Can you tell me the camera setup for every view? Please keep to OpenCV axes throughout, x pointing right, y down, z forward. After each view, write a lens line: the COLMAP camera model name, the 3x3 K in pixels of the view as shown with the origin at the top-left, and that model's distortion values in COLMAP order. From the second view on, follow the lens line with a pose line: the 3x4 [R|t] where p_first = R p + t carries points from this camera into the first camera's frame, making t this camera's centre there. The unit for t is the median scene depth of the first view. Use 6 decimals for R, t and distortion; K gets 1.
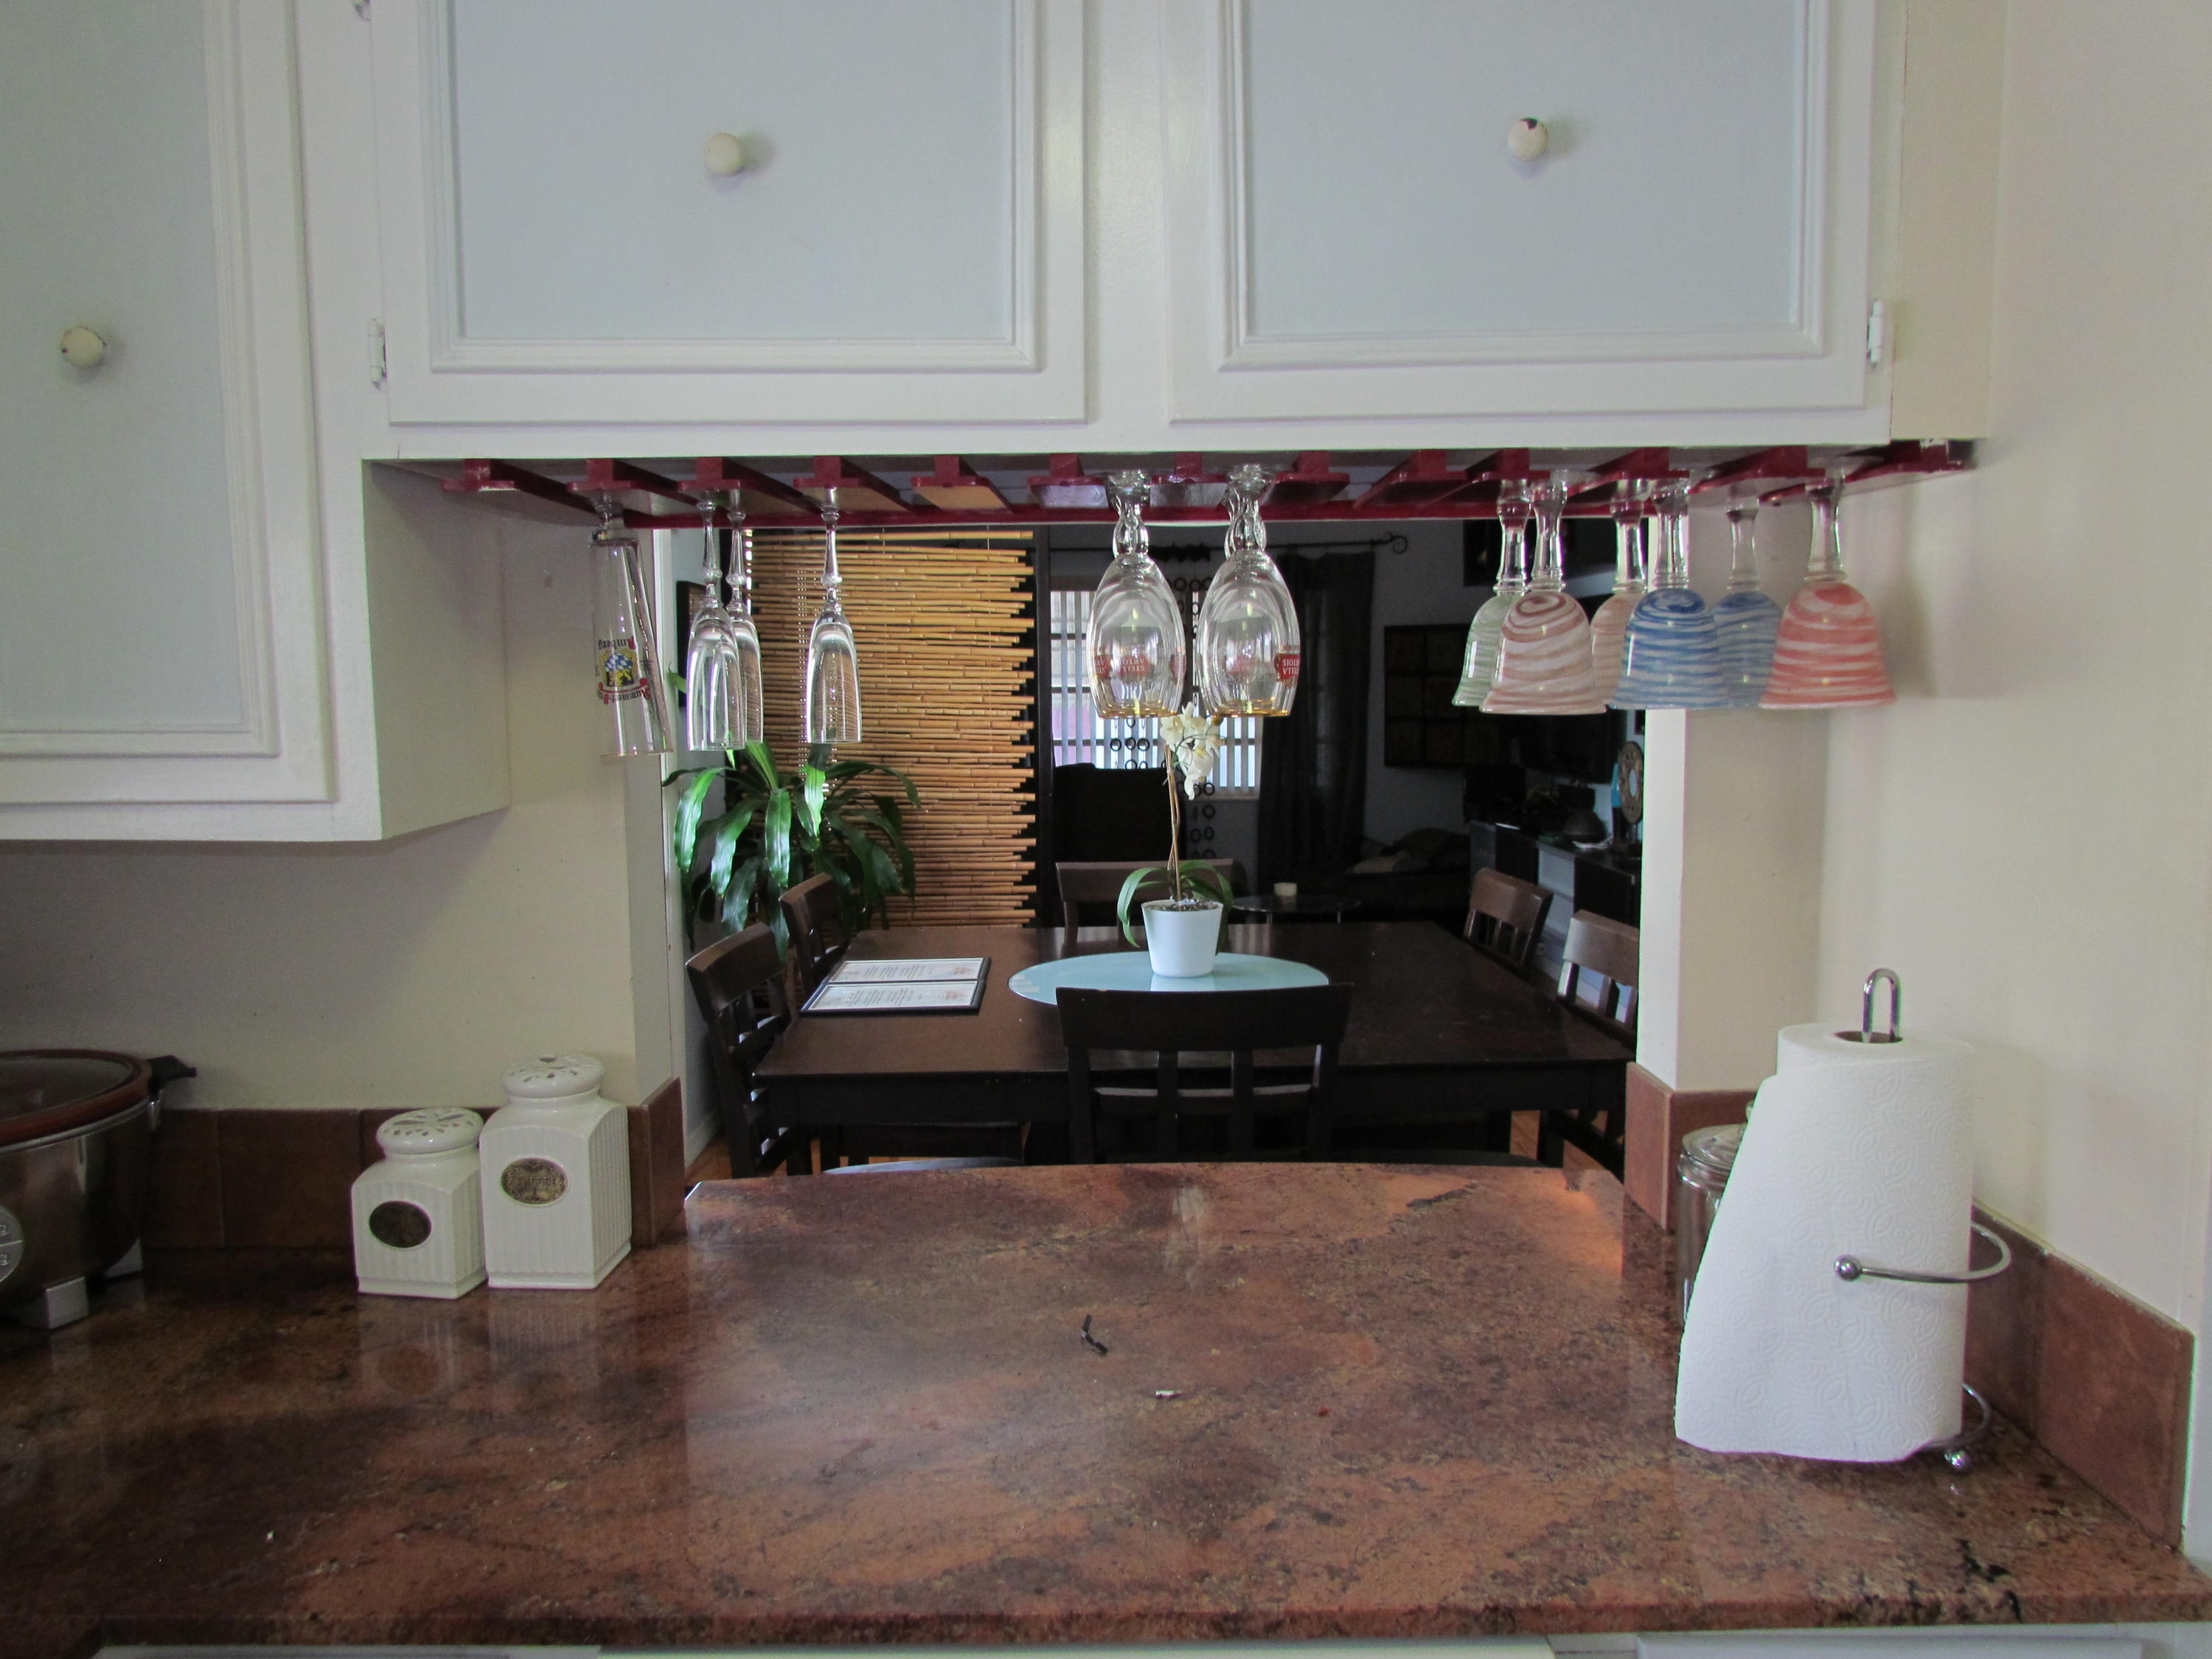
lens RADIAL K [[1718.4, 0, 1106.0], [0, 1718.4, 829.5], [0, 0, 1]] dist [0.038173, -0.064815]
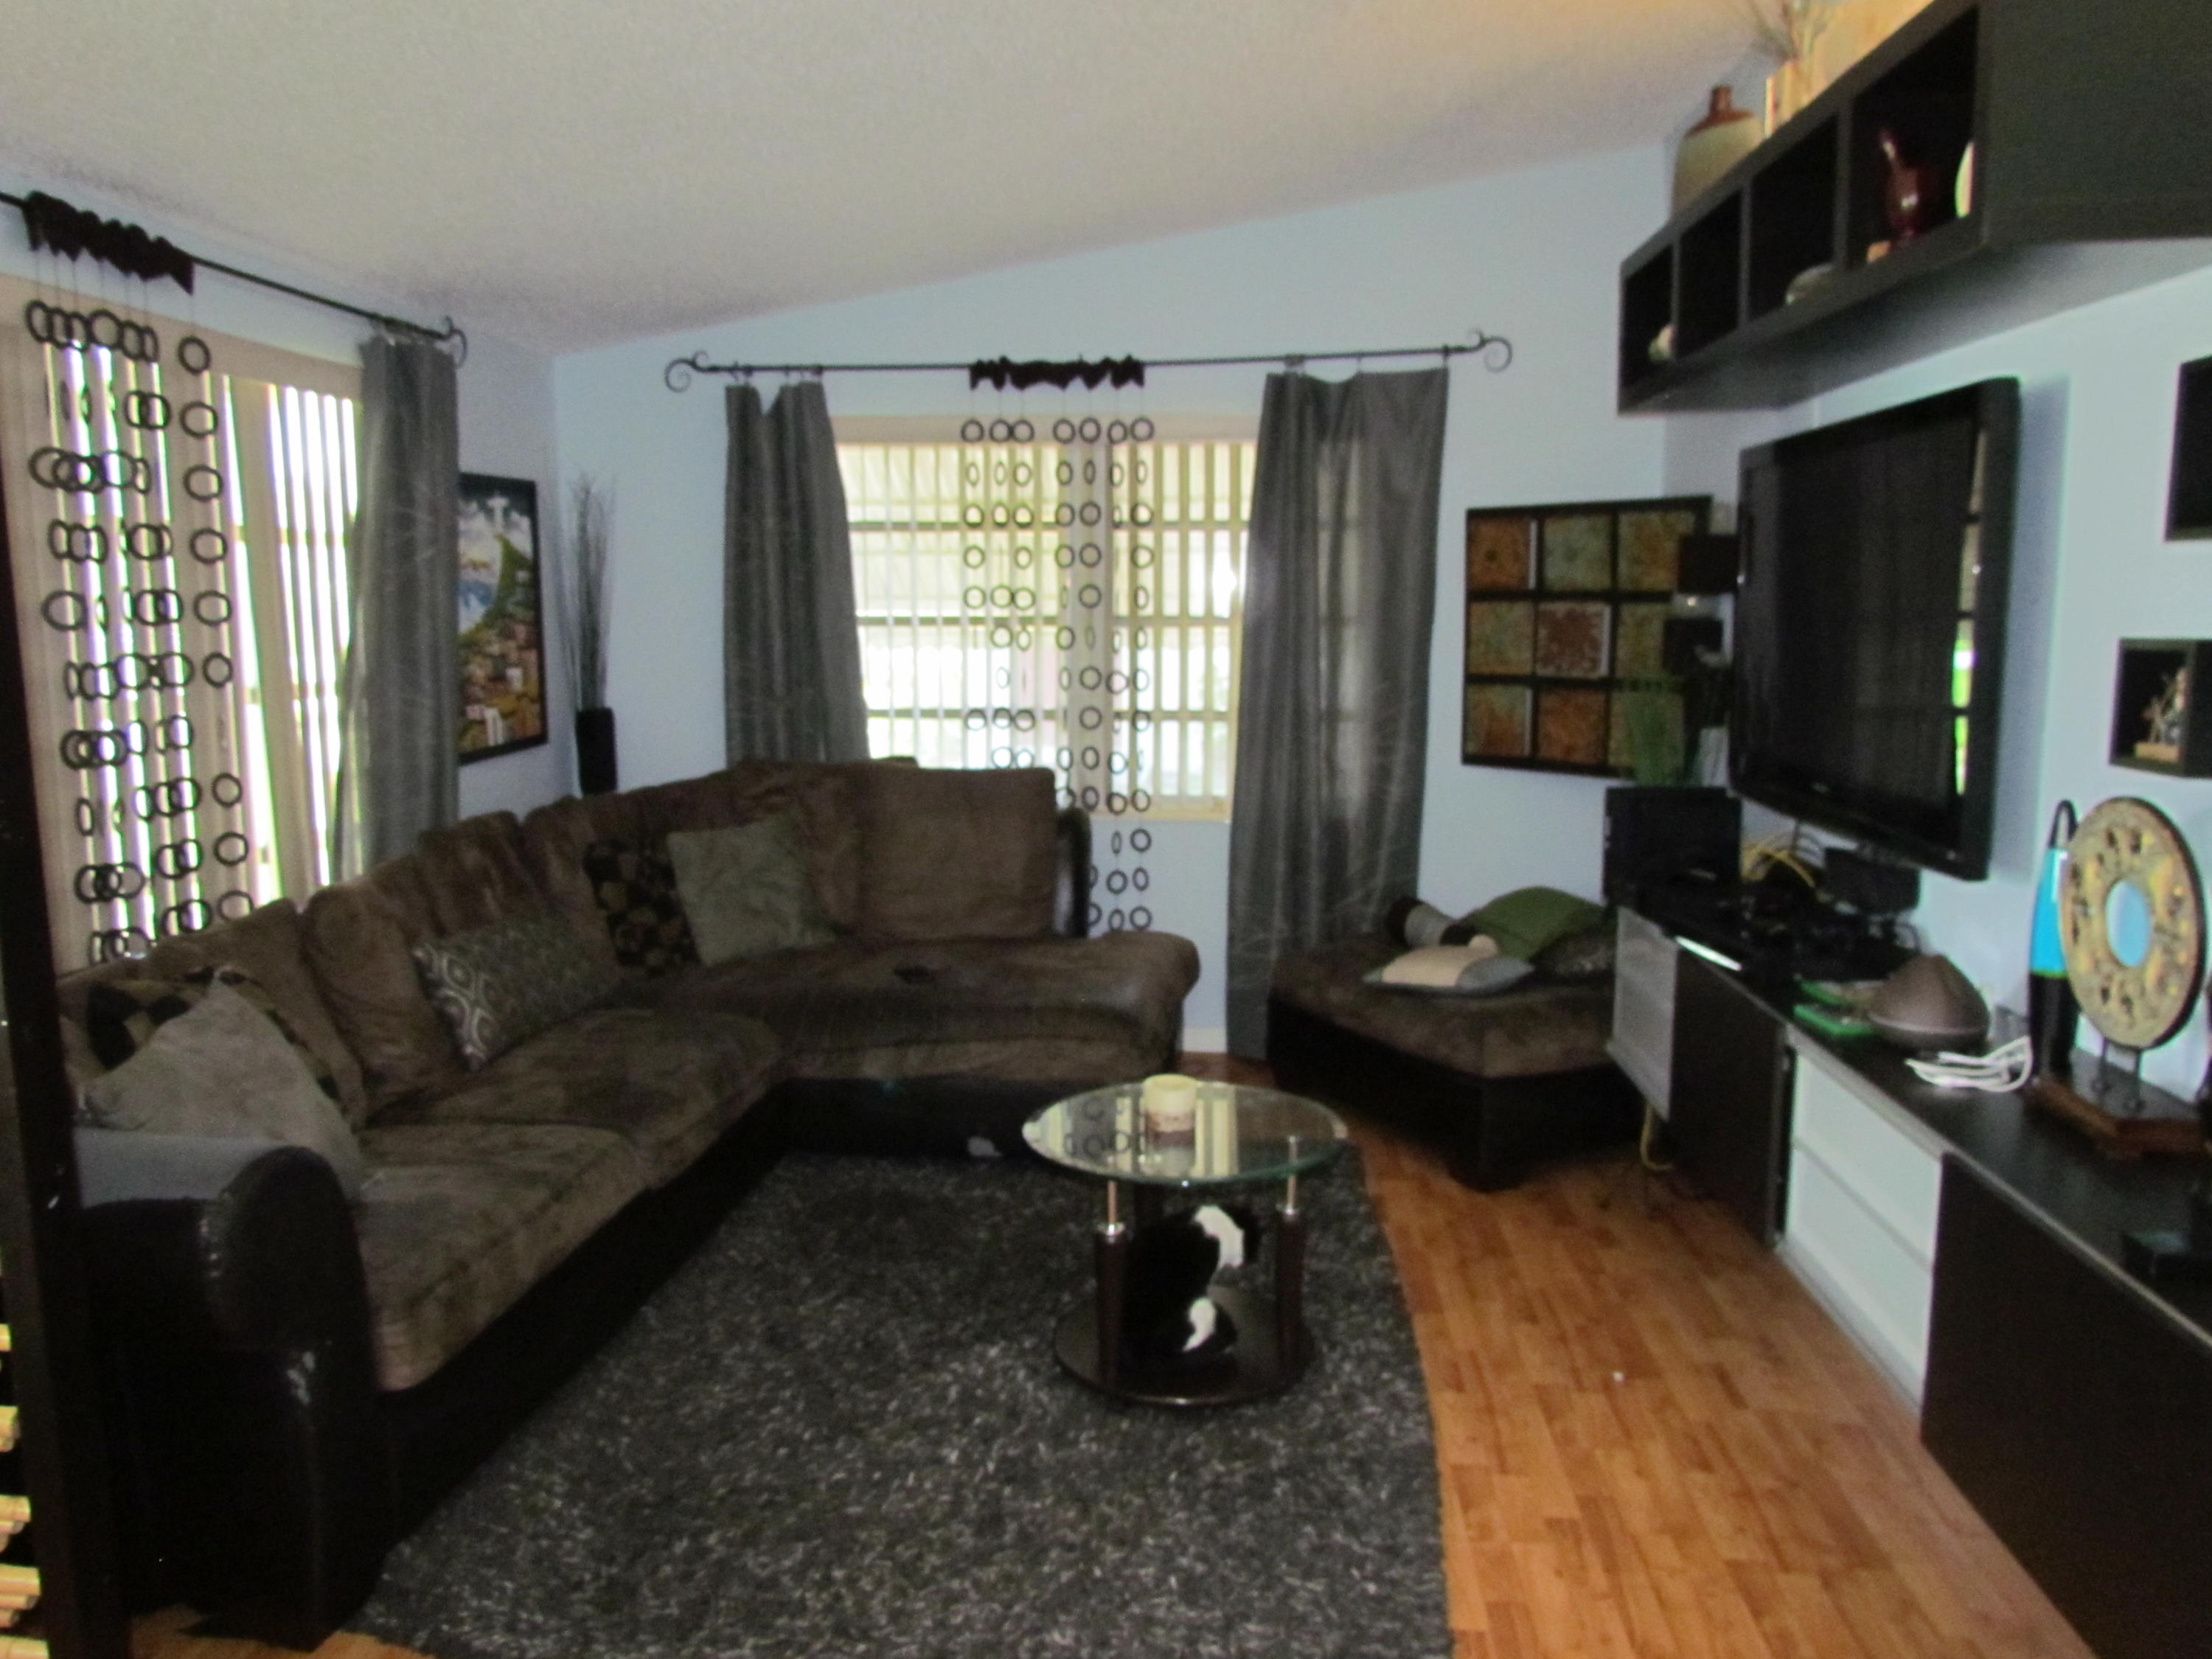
lens RADIAL K [[1718.4, 0, 1106.0], [0, 1718.4, 829.5], [0, 0, 1]] dist [0.038173, -0.064815]
pose [[0.996625, 0.017458, -0.080209, 0.094168], [-0.013988, 0.998951, 0.043614, -0.038881], [0.080886, -0.042345, 0.995823, 0.445784]]
